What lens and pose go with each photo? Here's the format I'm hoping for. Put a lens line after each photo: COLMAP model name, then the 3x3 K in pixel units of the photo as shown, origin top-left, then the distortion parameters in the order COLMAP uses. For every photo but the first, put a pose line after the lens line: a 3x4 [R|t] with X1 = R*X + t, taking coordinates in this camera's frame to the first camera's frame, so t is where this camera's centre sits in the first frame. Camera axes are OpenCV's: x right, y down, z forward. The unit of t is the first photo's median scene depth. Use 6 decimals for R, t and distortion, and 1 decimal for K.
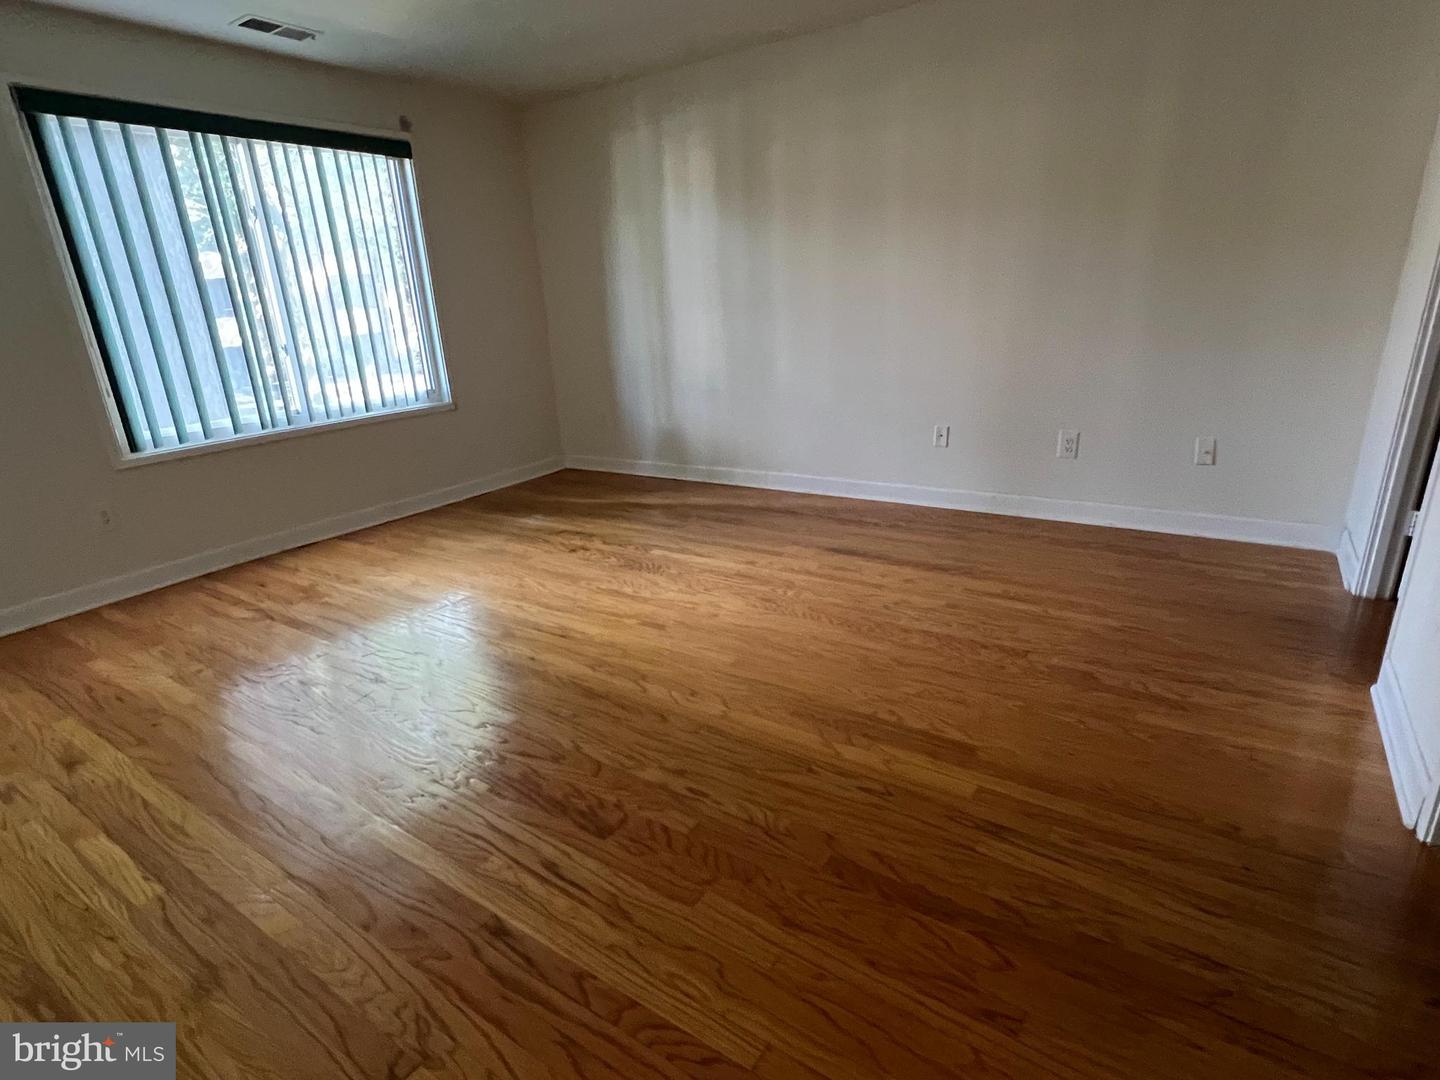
lens RADIAL K [[741.1, 0, 715.0], [0, 741.1, 542.5], [0, 0, 1]] dist [0.005353, 0.000337]
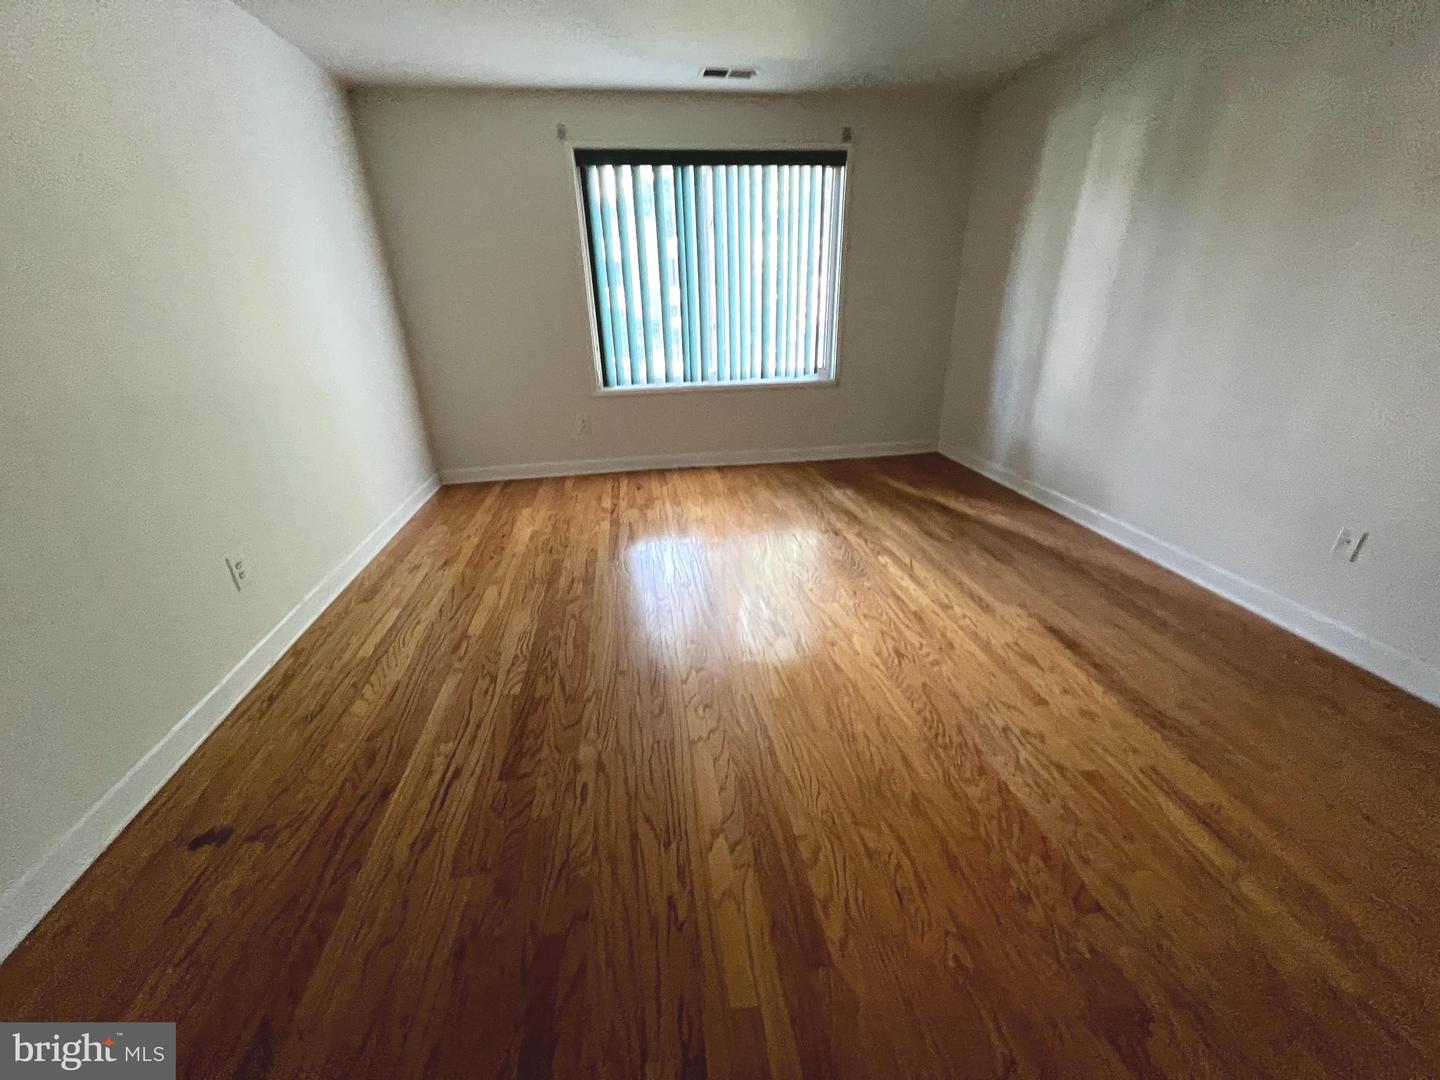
lens RADIAL K [[573.9, 0, 719.6], [0, 573.9, 539.9], [0, 0, 1]] dist [0.000386, 0.000374]
pose [[0.683496, 0.328462, -0.651879, 0.287786], [-0.247523, 0.944421, 0.216337, -0.133585], [0.686706, 0.013490, 0.726810, 0.266683]]
